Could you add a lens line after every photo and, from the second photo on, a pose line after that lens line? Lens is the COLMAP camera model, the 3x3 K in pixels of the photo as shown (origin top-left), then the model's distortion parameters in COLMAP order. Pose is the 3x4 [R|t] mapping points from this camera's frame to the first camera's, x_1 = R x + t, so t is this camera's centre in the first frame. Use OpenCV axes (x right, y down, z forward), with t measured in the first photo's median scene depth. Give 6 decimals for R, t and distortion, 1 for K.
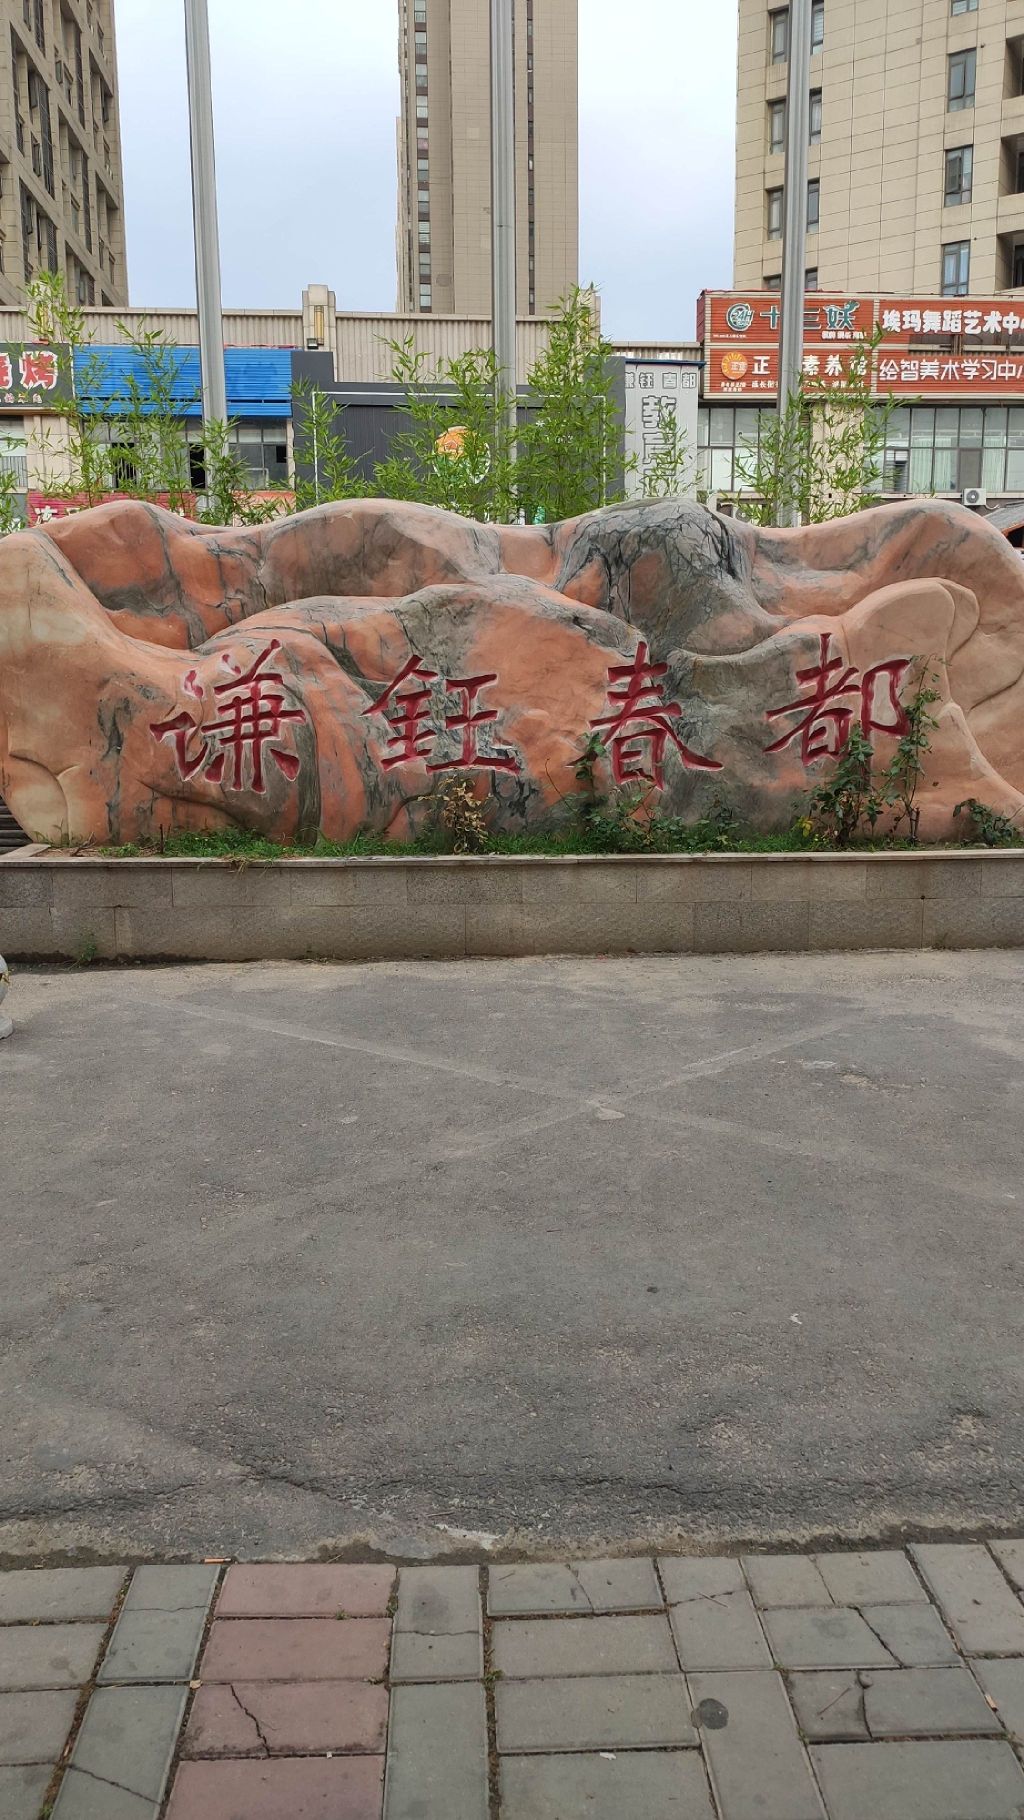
lens RADIAL K [[1361.6, 0, 512.0], [0, 1361.6, 910.0], [0, 0, 1]] dist [0.112551, -0.002456]
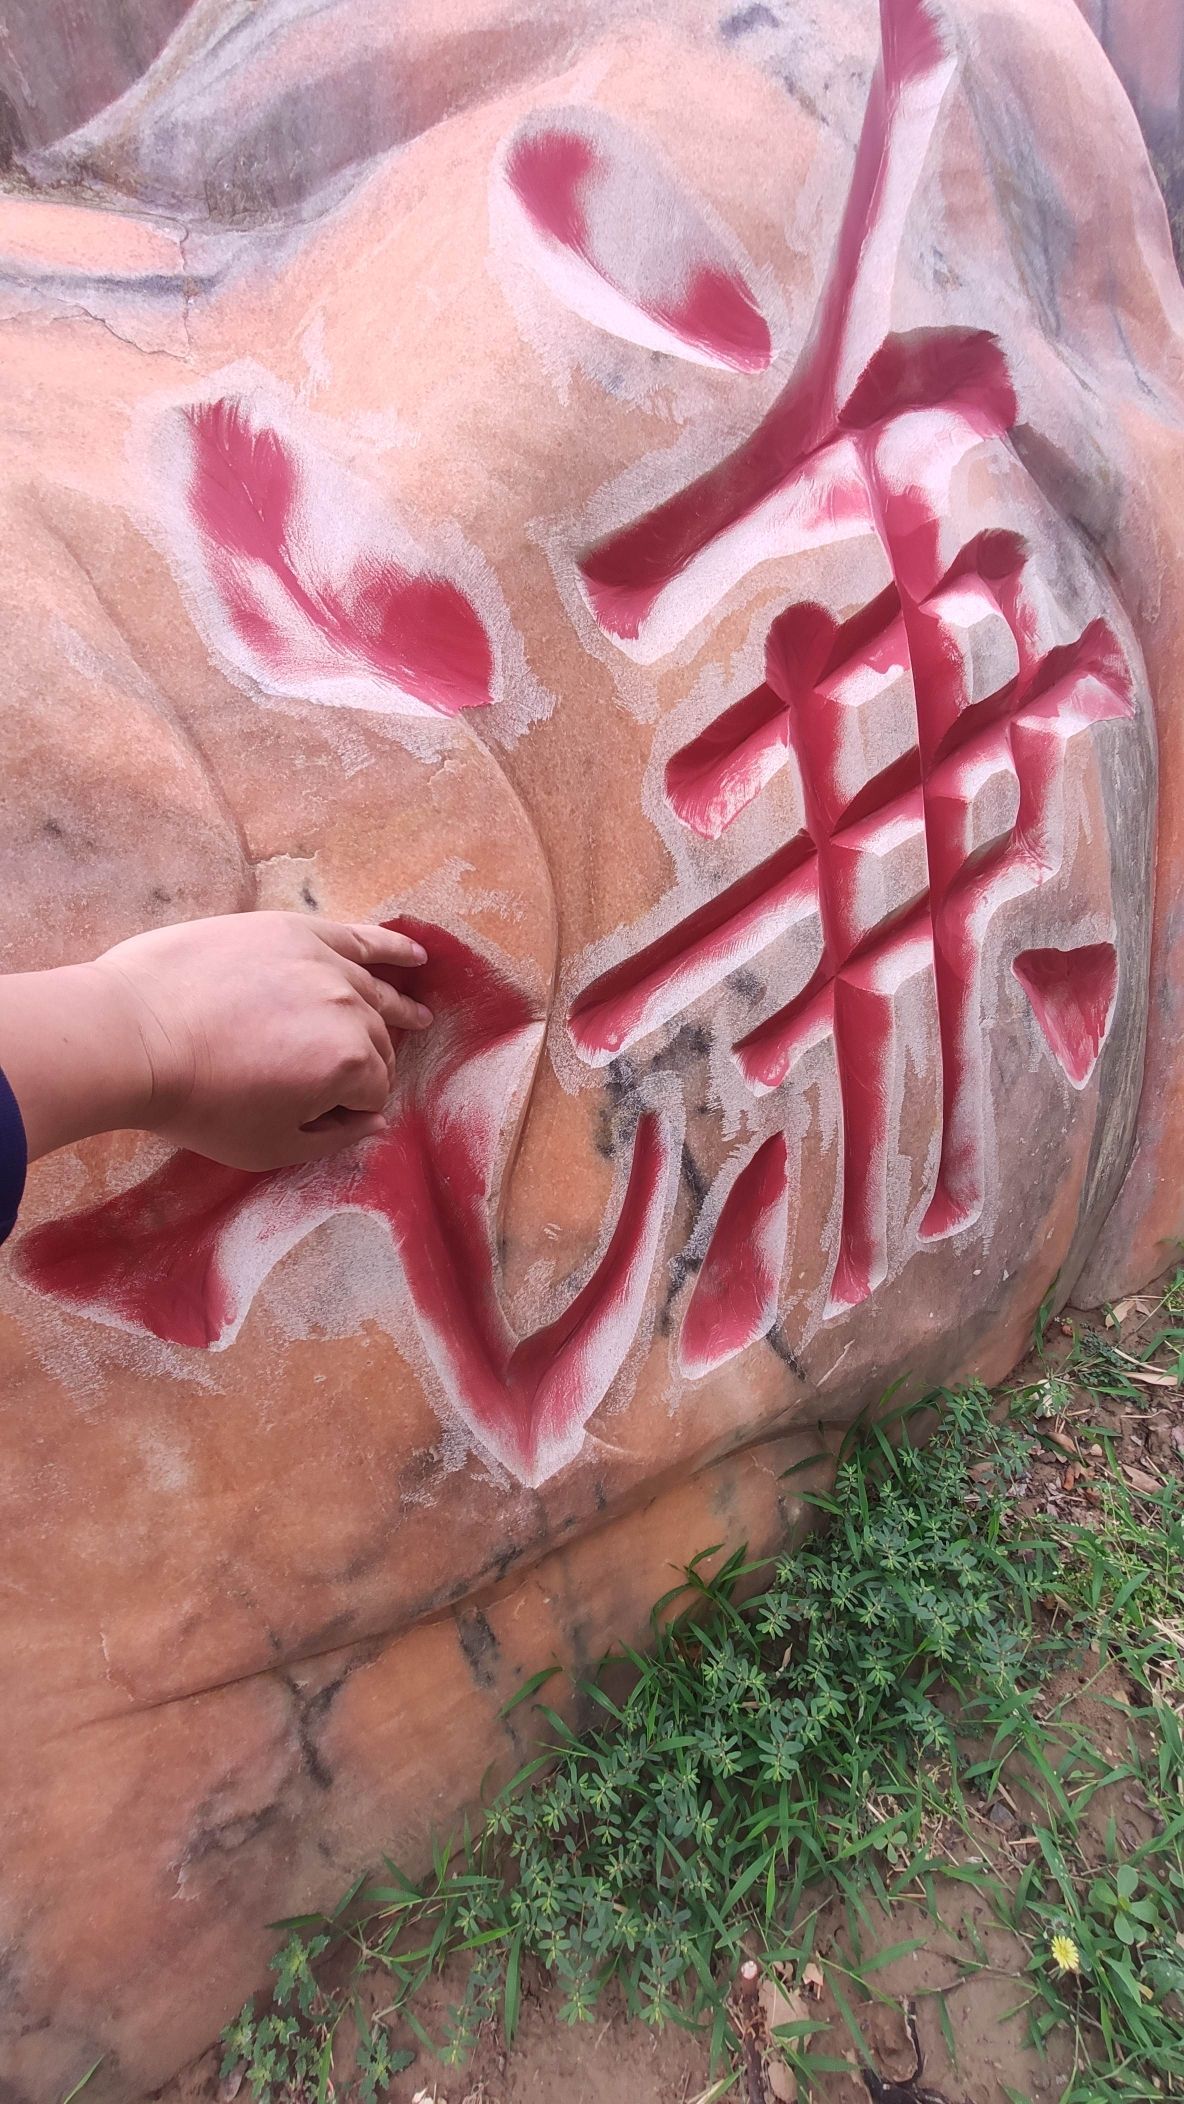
lens RADIAL K [[868.6, 0, 592.0], [0, 868.6, 1052.0], [0, 0, 1]] dist [-0.000762, -0.000062]
pose [[0.790634, -0.419552, 0.445952, -0.251984], [0.299802, 0.900321, 0.315501, -0.148023], [-0.533869, -0.115749, 0.837607, 0.933618]]
